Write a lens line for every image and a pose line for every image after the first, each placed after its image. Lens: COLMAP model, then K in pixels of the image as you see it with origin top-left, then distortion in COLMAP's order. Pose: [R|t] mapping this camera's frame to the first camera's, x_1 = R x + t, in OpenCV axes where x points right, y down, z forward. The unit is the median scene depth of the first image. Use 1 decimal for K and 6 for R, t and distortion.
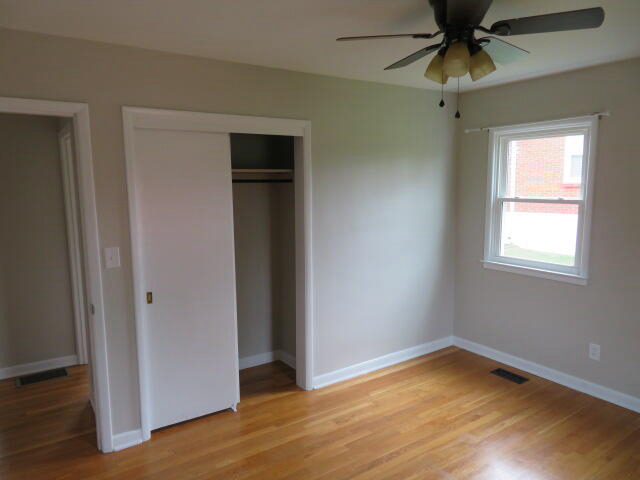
lens RADIAL K [[455.7, 0, 320.0], [0, 455.7, 240.0], [0, 0, 1]] dist [-0.004892, 0.003079]
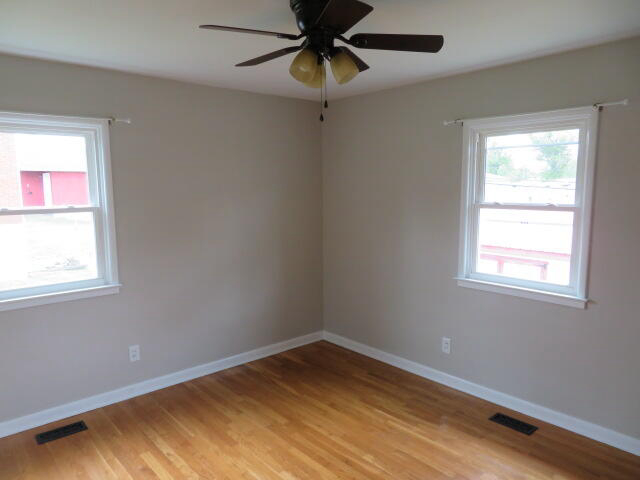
lens RADIAL K [[455.7, 0, 320.0], [0, 455.7, 240.0], [0, 0, 1]] dist [-0.004892, 0.003079]
pose [[-0.134955, -0.118070, 0.983792, -0.440927], [0.126734, 0.982663, 0.135319, -0.093446], [-0.982713, 0.142942, -0.117652, 0.678589]]
